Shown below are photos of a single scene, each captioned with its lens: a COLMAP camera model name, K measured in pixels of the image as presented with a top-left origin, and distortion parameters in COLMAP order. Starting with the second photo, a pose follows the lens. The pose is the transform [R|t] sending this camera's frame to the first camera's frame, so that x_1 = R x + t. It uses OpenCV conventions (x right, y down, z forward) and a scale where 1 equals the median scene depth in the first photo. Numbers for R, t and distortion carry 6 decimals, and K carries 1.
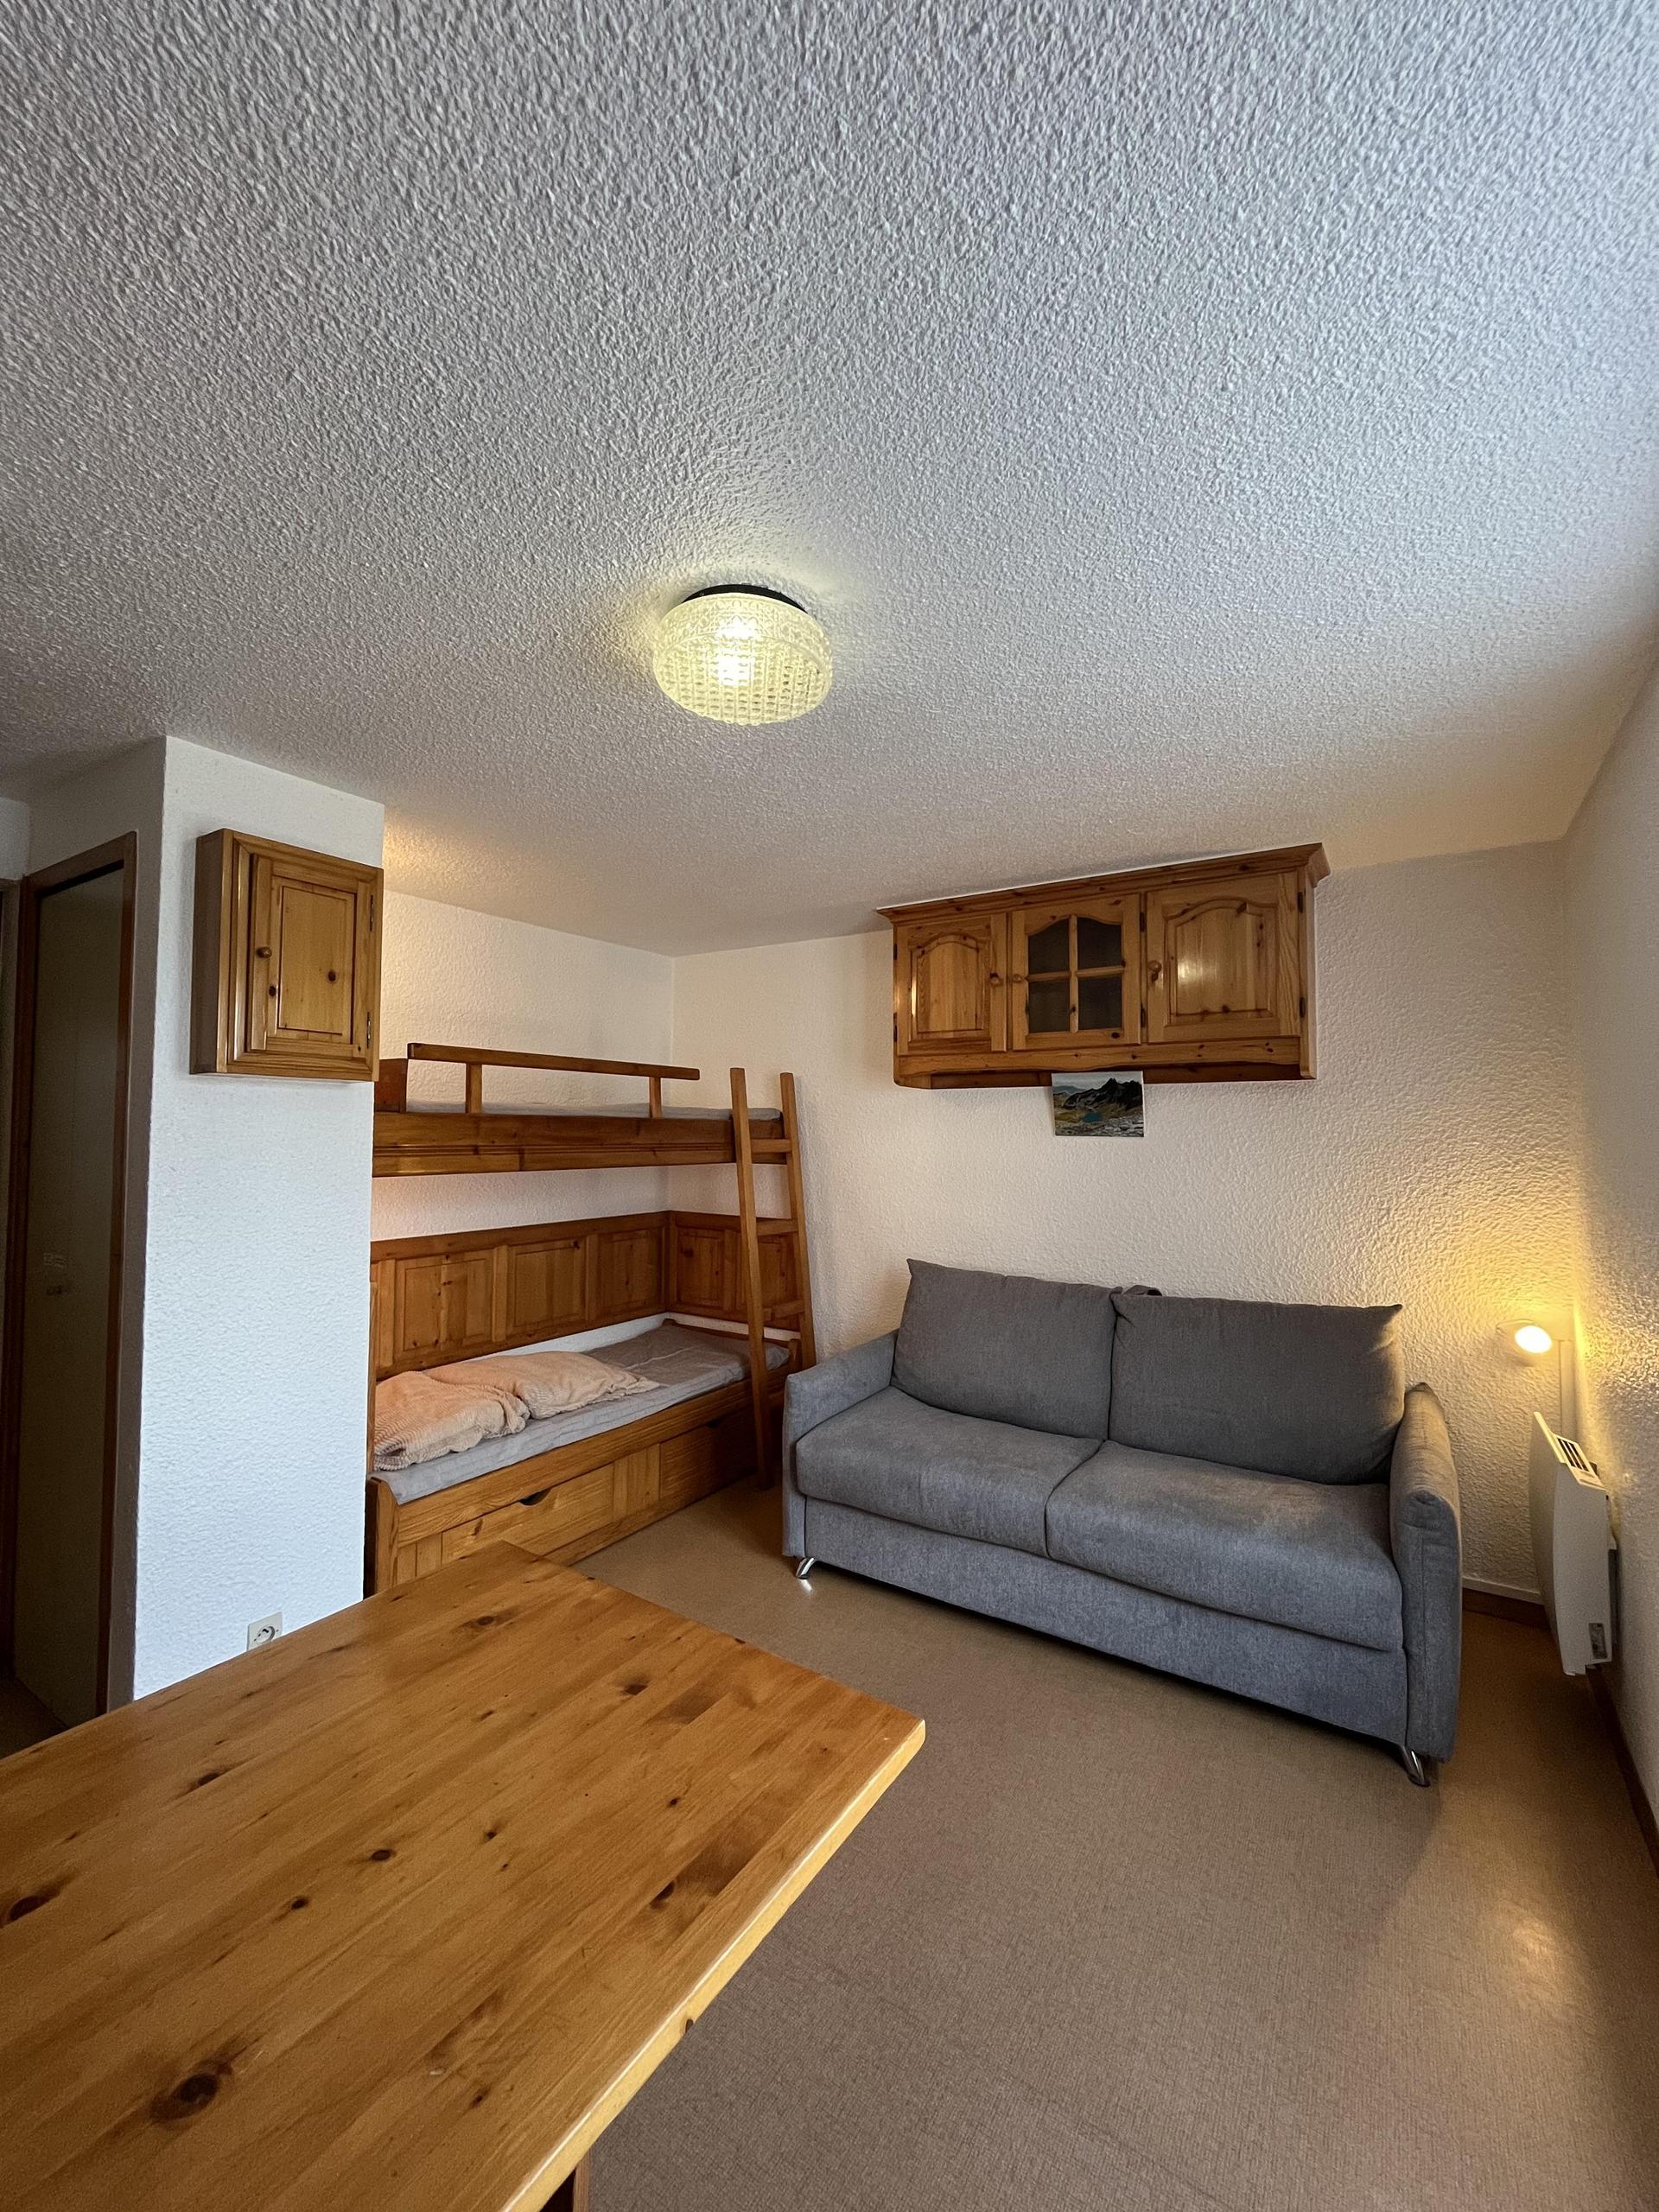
lens RADIAL K [[892.6, 0, 831.7], [0, 892.6, 1099.3], [0, 0, 1]] dist [-0.001404, -0.000298]
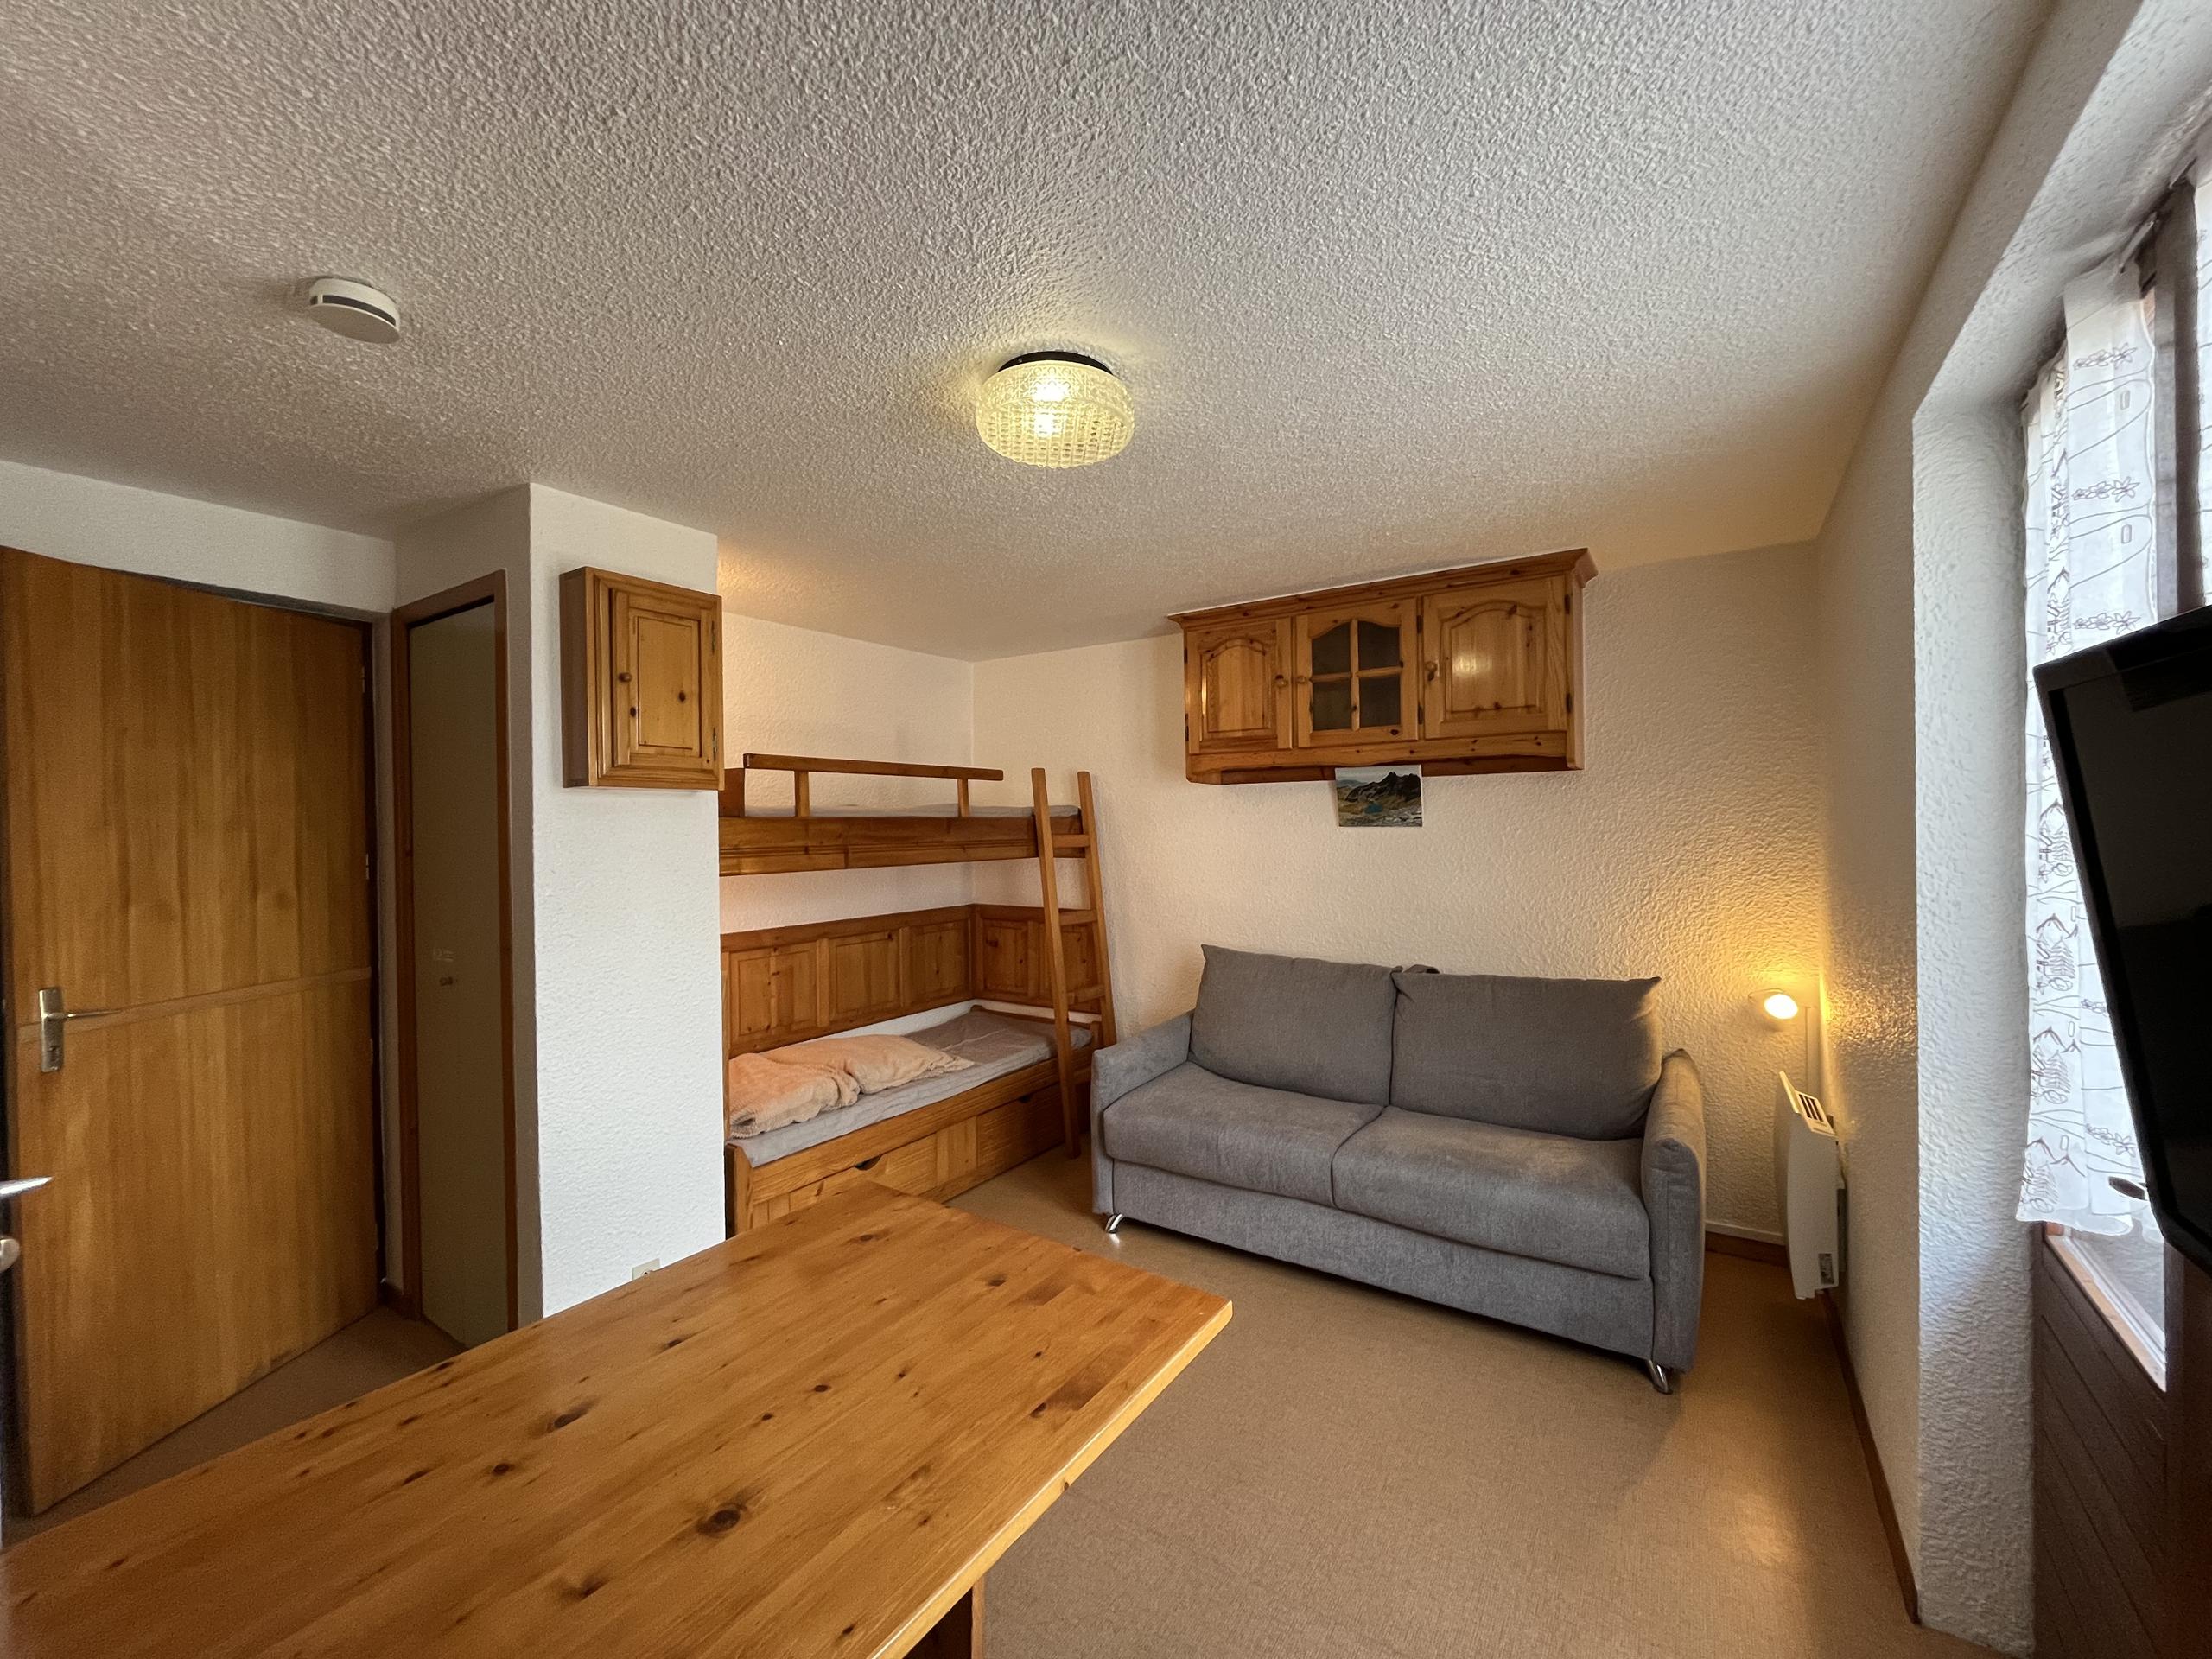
lens RADIAL K [[892.6, 0, 1105.0], [0, 892.6, 830.5], [0, 0, 1]] dist [-0.001404, -0.000298]
pose [[0.999725, -0.018248, -0.014715, -0.026853], [0.018849, 0.998950, 0.041764, -0.010038], [0.013937, -0.042030, 0.999019, -0.139532]]
